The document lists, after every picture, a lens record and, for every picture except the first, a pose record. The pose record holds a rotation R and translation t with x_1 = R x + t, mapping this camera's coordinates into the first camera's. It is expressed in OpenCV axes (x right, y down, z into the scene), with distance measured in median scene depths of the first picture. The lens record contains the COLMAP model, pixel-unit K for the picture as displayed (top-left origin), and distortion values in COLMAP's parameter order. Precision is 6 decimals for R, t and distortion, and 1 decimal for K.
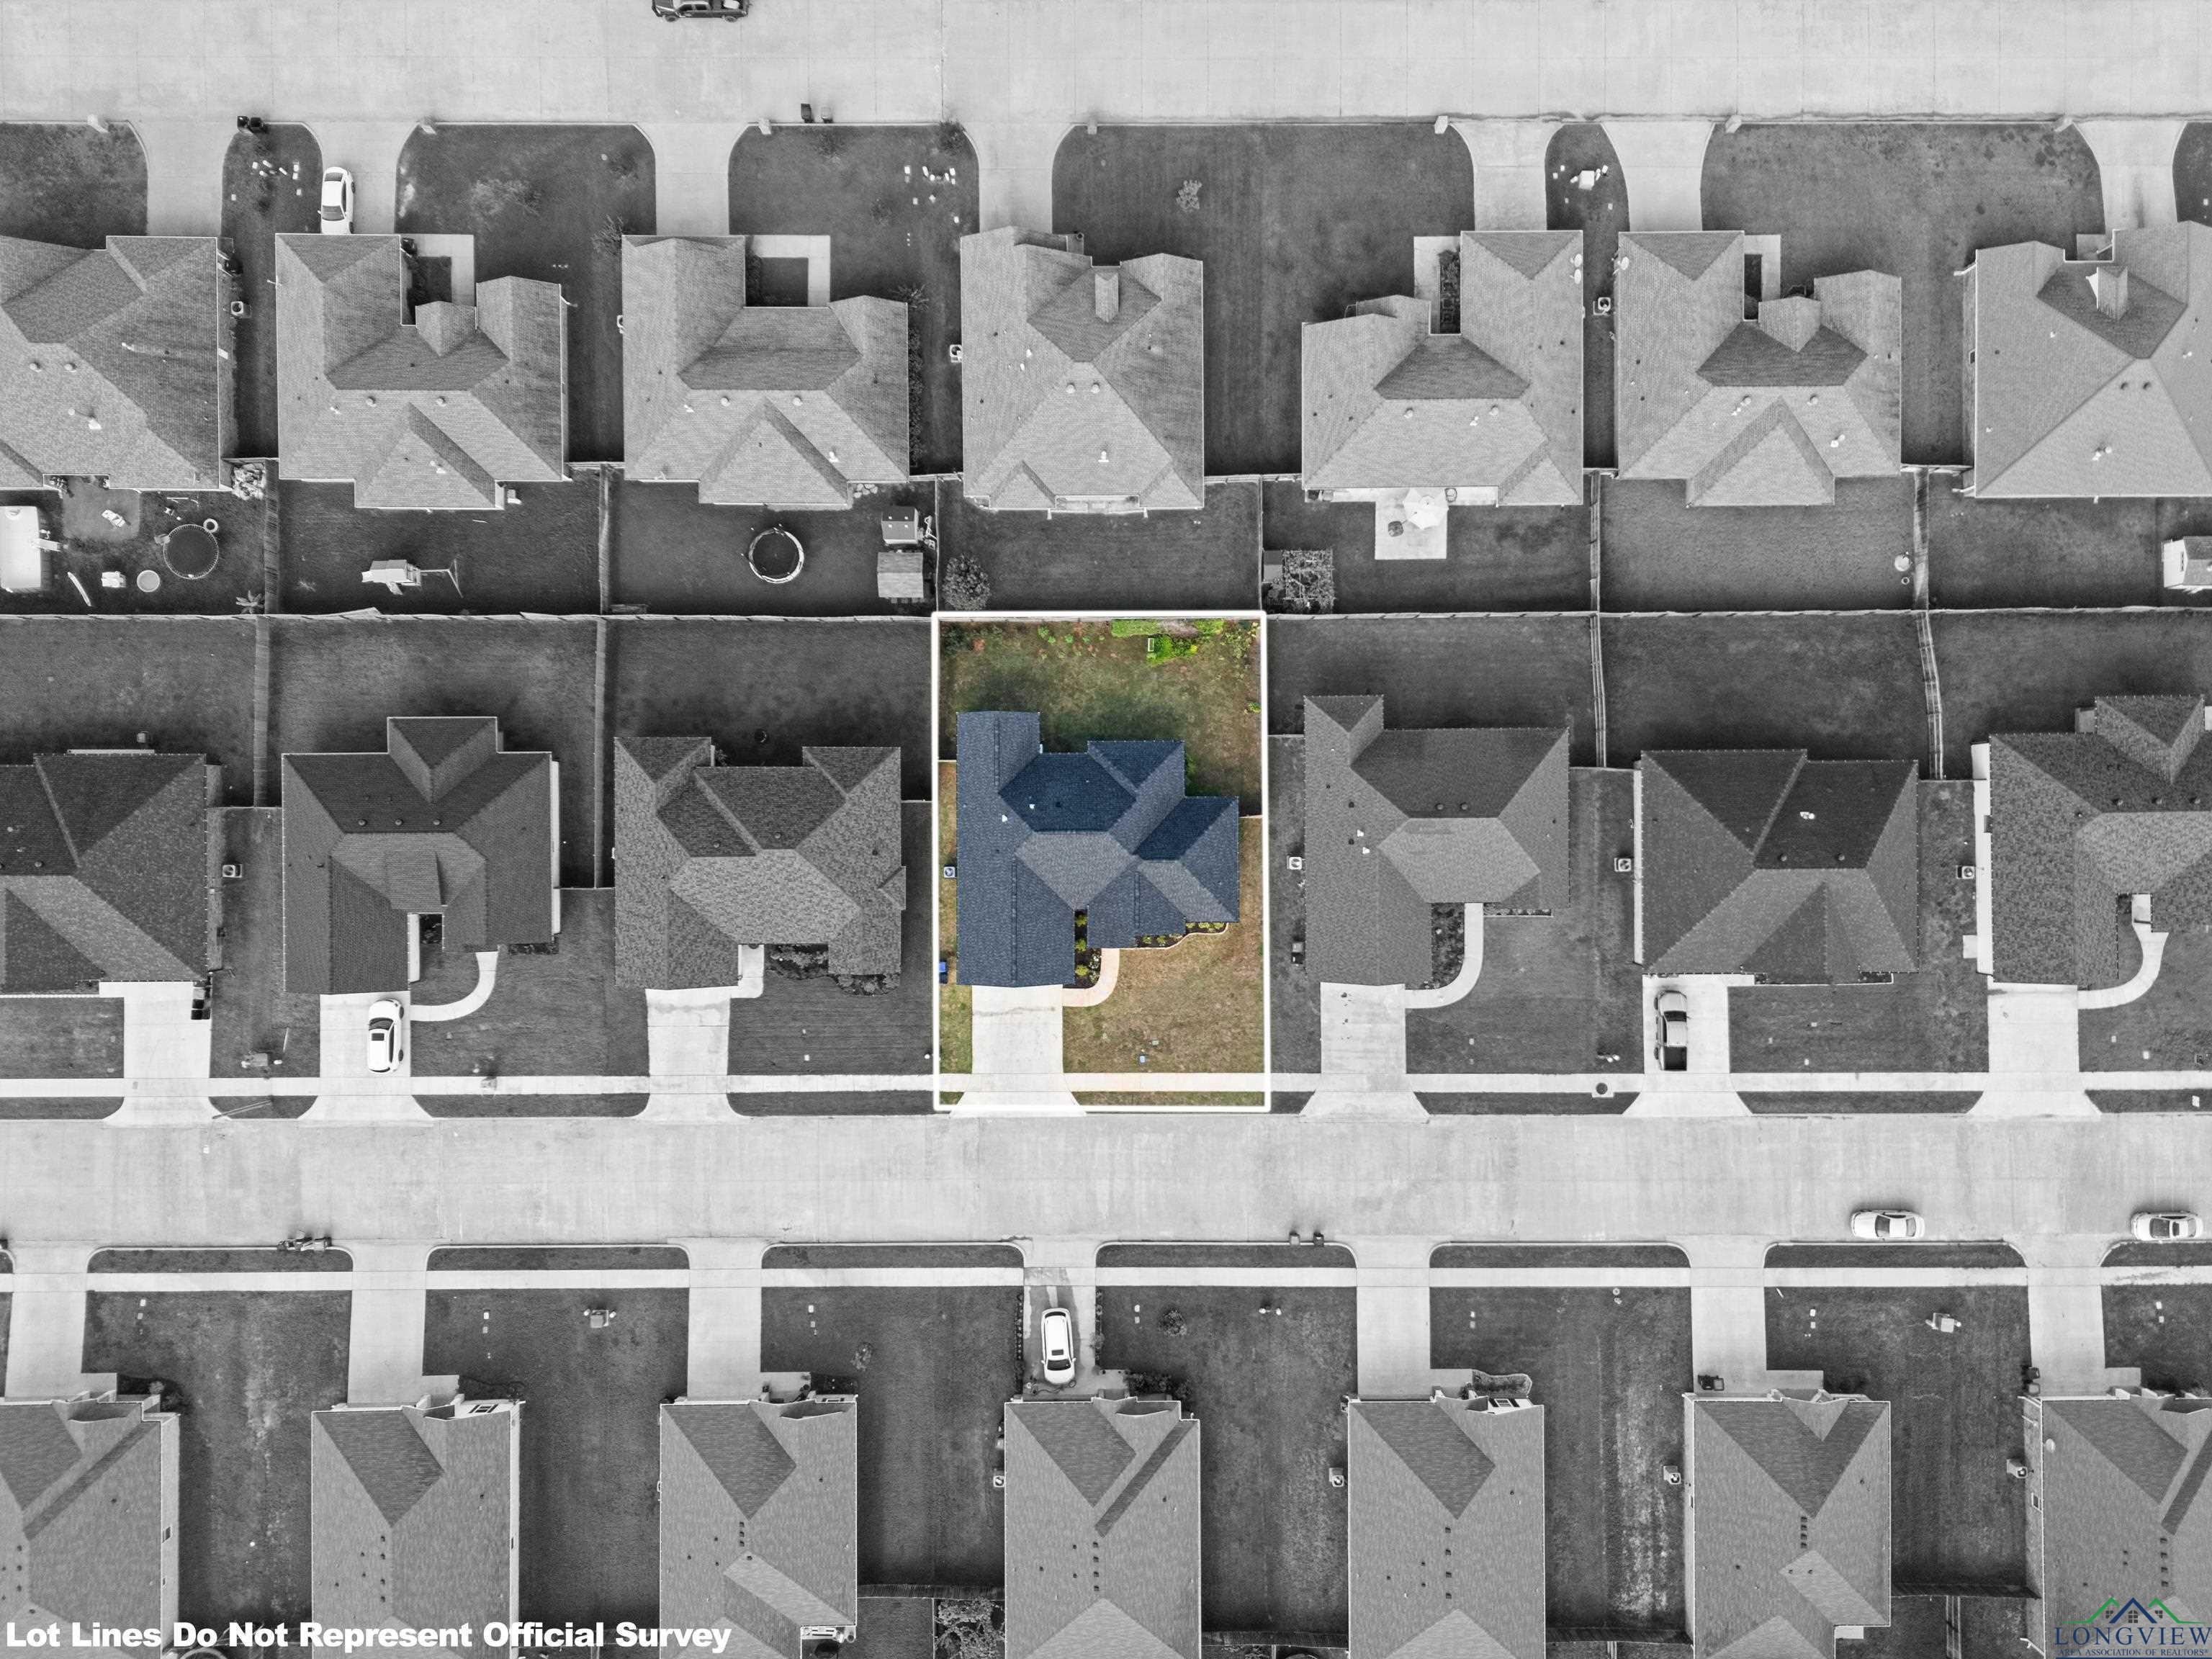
lens RADIAL K [[1605.5, 0, 1106.0], [0, 1605.5, 829.5], [0, 0, 1]] dist [0.034098, -0.002942]
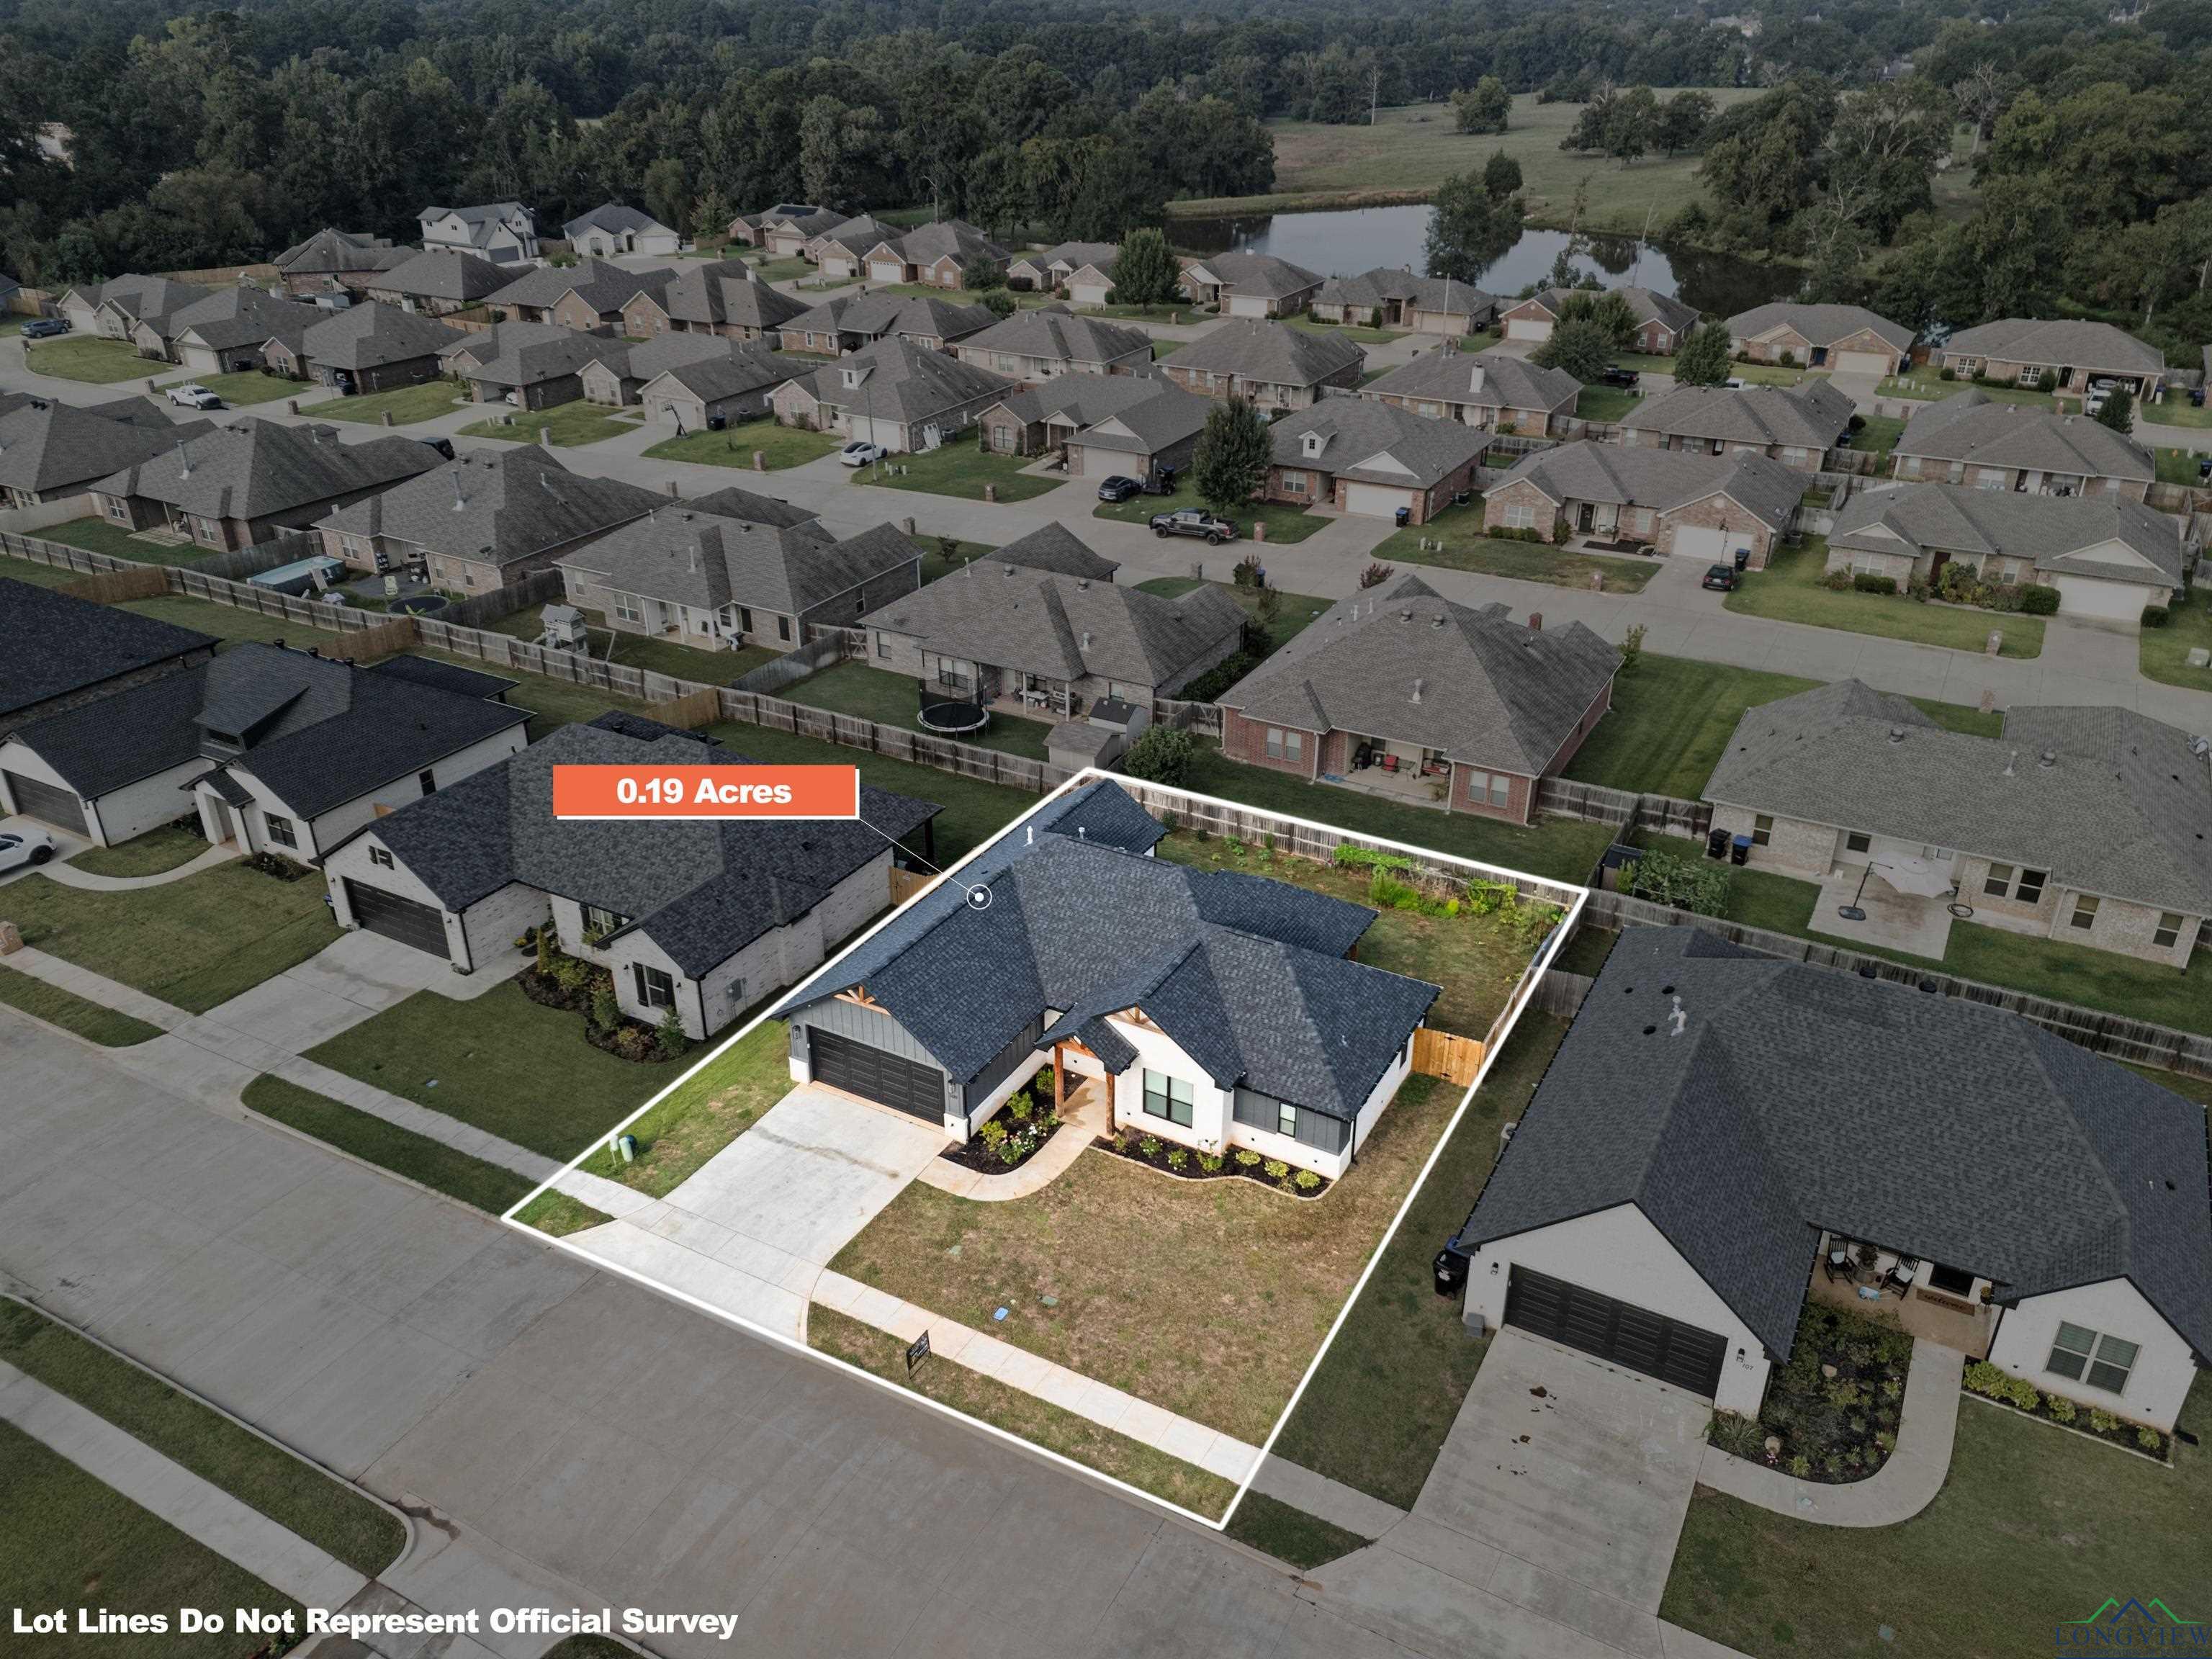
lens RADIAL K [[1619.3, 0, 1106.0], [0, 1619.3, 829.5], [0, 0, 1]] dist [0.084947, -0.002468]
pose [[0.872081, 0.211046, -0.441514, 0.203084], [-0.489272, 0.393328, -0.778400, 0.404728], [0.009381, 0.894848, 0.446272, 0.706997]]
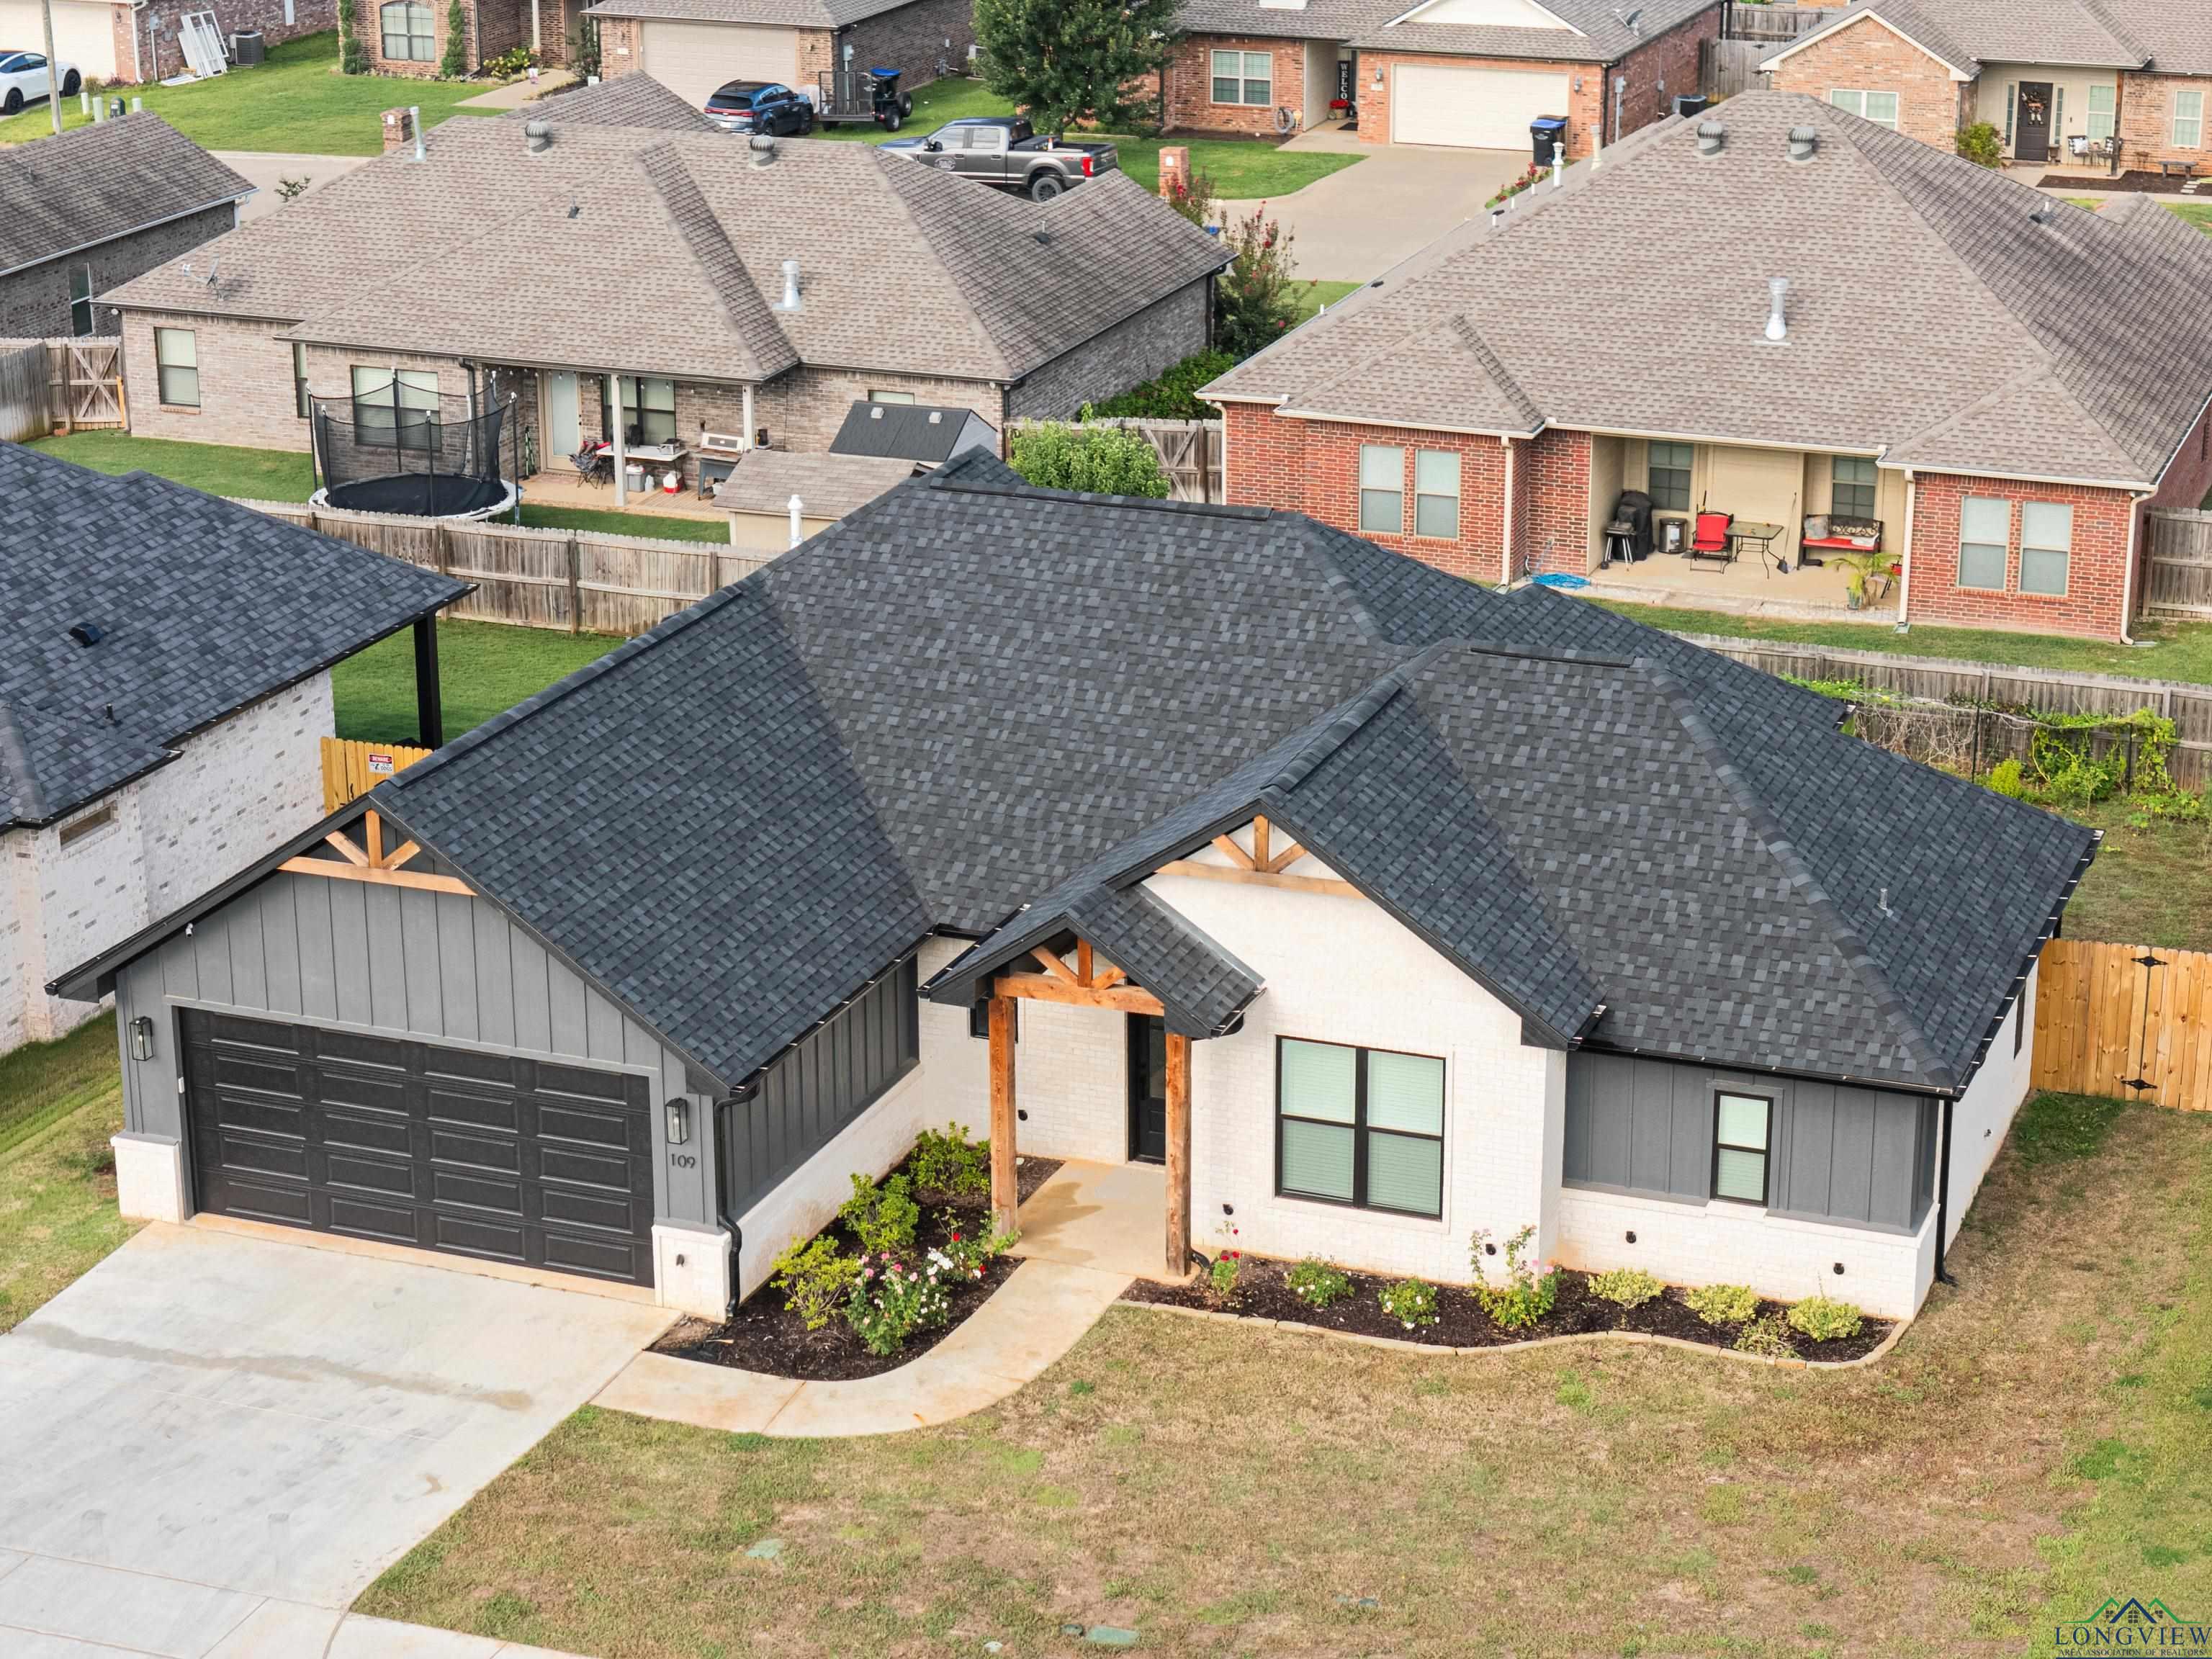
lens RADIAL K [[4417.4, 0, 1106.0], [0, 4417.4, 829.5], [0, 0, 1]] dist [-0.063635, 0.311596]
pose [[0.930998, 0.099846, -0.351102, 0.145728], [-0.364758, 0.291143, -0.884414, 0.420812], [0.013916, 0.951455, 0.307473, 0.835522]]
